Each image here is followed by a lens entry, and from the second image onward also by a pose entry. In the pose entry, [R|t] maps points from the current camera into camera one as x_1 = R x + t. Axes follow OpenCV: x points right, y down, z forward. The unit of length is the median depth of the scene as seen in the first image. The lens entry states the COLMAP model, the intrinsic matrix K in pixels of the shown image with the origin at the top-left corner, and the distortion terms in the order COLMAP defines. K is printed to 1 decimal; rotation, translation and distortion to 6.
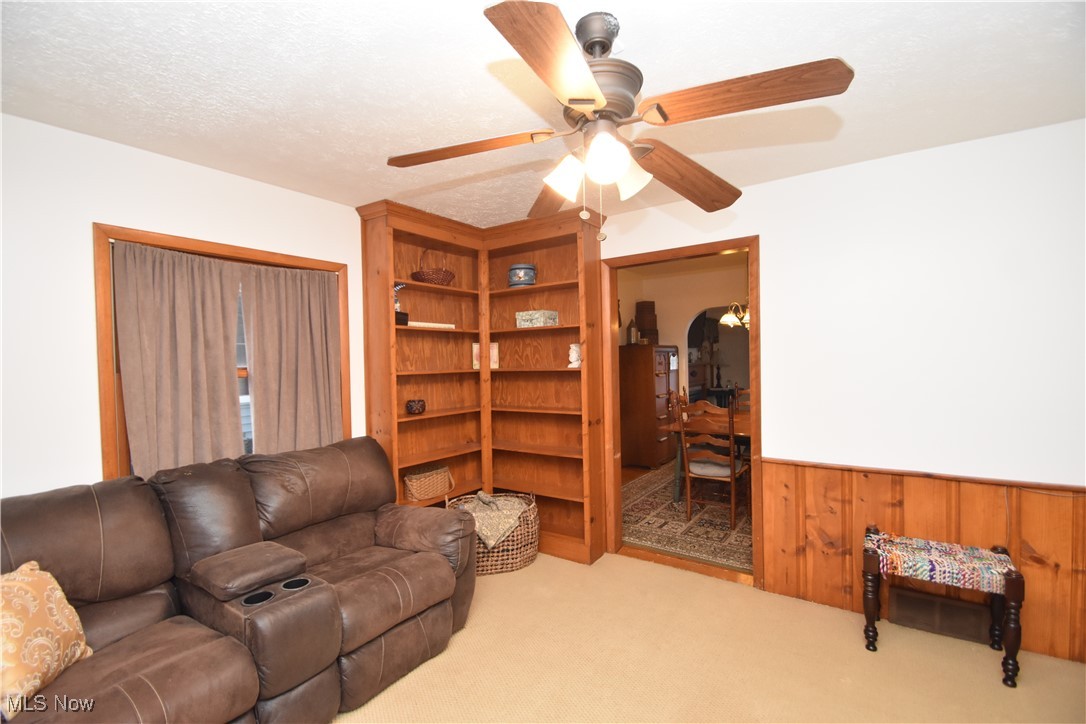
lens RADIAL K [[477.4, 0, 545.6], [0, 477.4, 370.0], [0, 0, 1]] dist [0.009675, -0.005577]
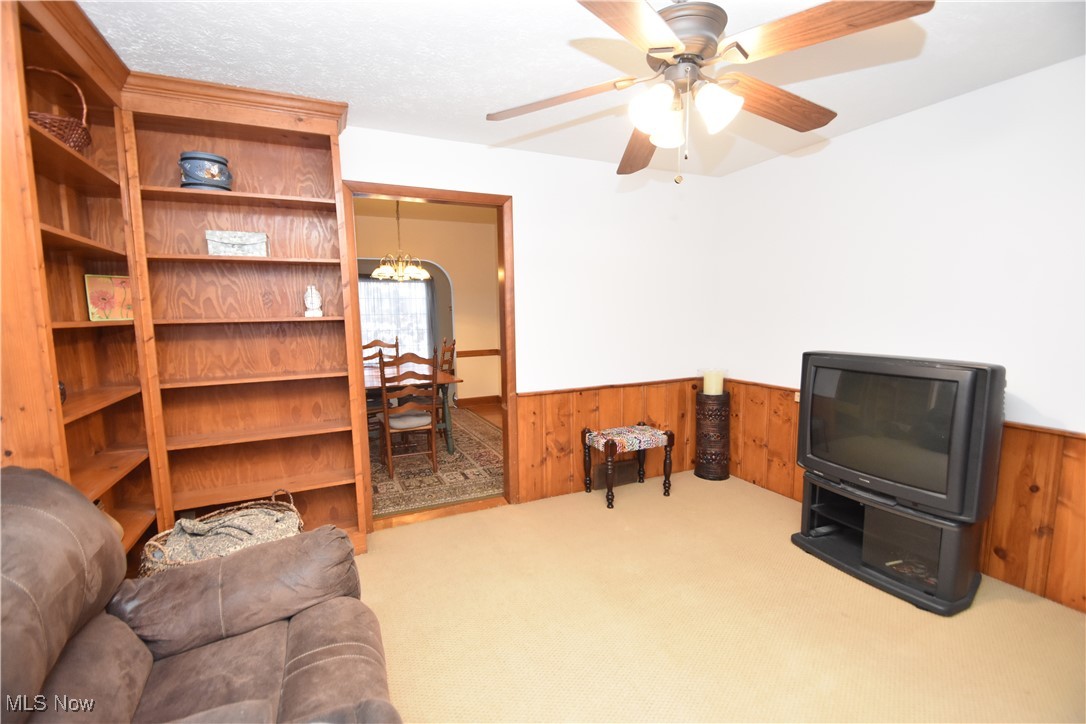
lens RADIAL K [[477.4, 0, 543.2], [0, 477.4, 368.0], [0, 0, 1]] dist [0.009675, -0.005577]
pose [[0.505271, -0.090908, 0.858159, -0.411360], [0.022004, 0.995470, 0.092498, 0.013181], [-0.862680, -0.027853, 0.504982, 0.295008]]
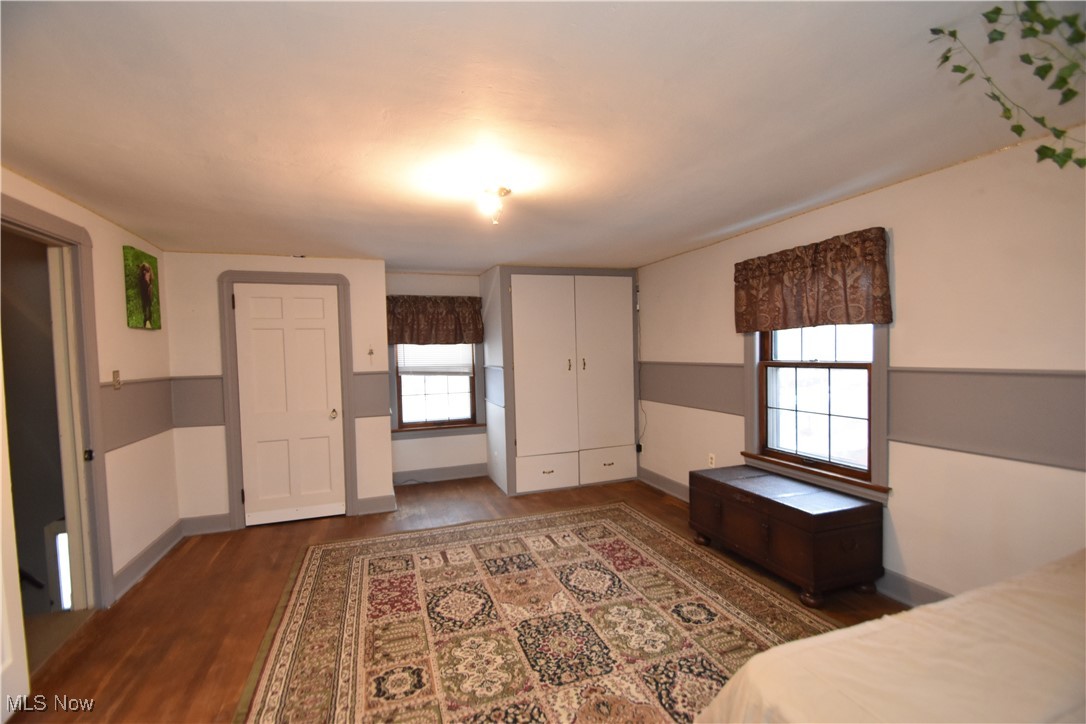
lens RADIAL K [[477.4, 0, 536.8], [0, 477.4, 366.1], [0, 0, 1]] dist [0.009675, -0.005577]
pose [[-0.592742, 0.052810, -0.803659, 0.990922], [0.011821, 0.998311, 0.056882, -0.004481], [0.805306, 0.024217, -0.592365, 1.625927]]
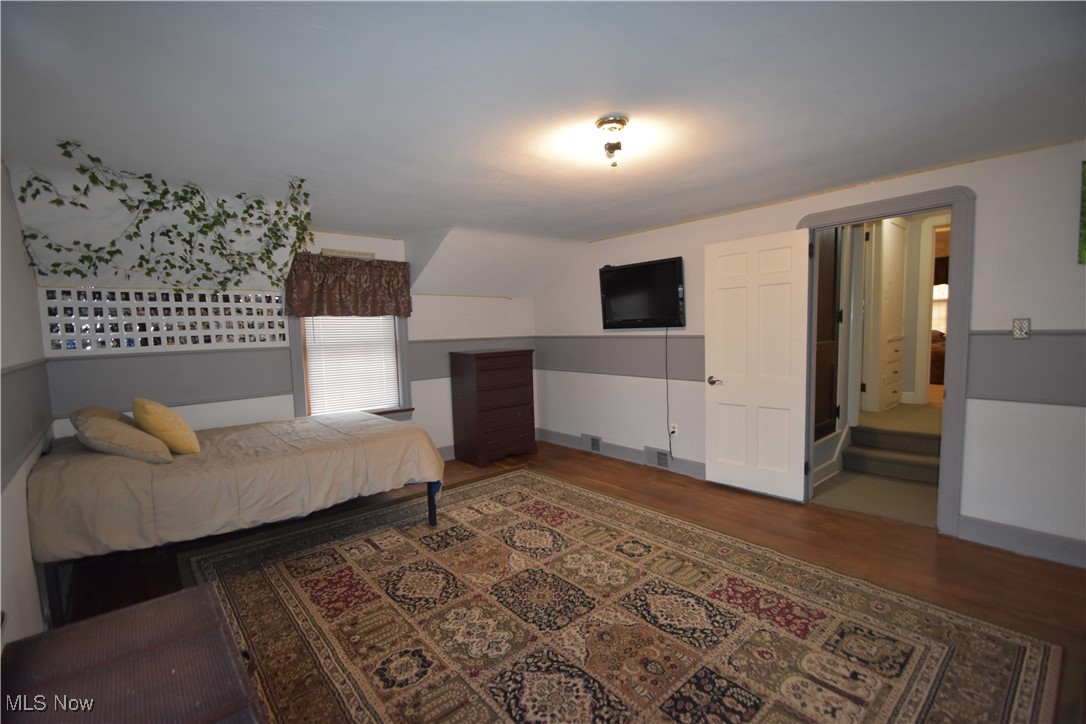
lens RADIAL K [[477.4, 0, 537.2], [0, 477.4, 367.0], [0, 0, 1]] dist [0.009675, -0.005577]
pose [[0.251581, -0.075454, 0.964891, -0.032133], [0.050718, 0.996614, 0.064711, 0.027921], [-0.966507, 0.032657, 0.254556, 1.162630]]
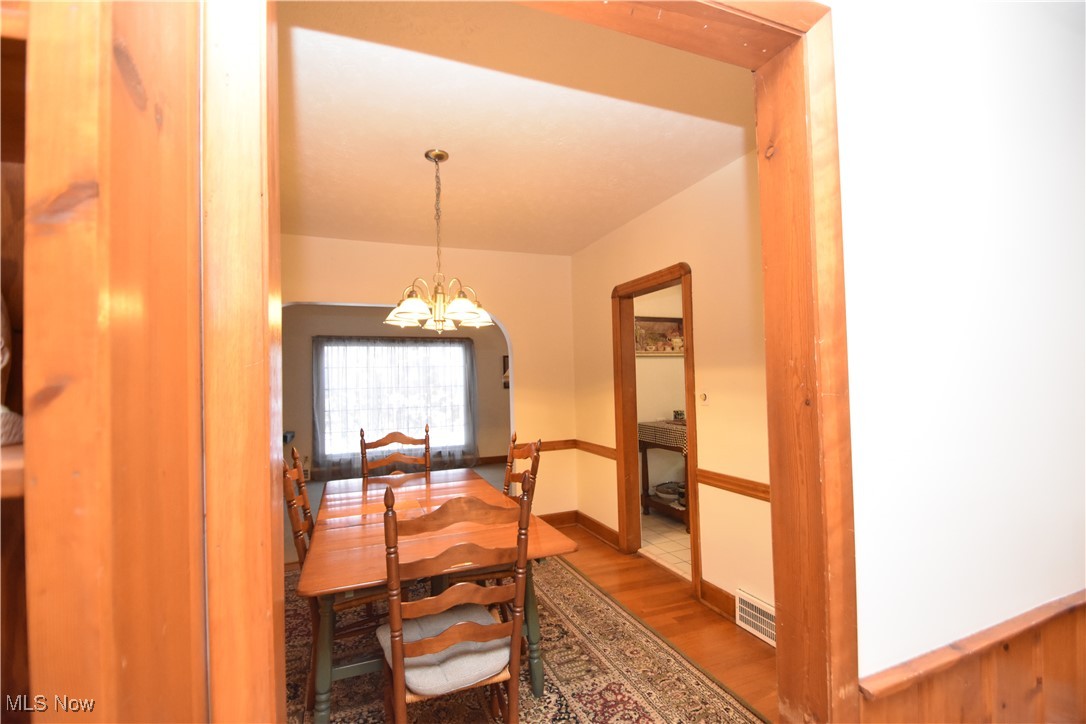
lens RADIAL K [[477.4, 0, 541.2], [0, 477.4, 368.7], [0, 0, 1]] dist [0.009675, -0.005577]
pose [[0.553897, 0.024922, 0.832212, 0.047647], [0.029981, 0.998307, -0.049851, -0.016611], [-0.832045, 0.052563, 0.552212, 0.802978]]
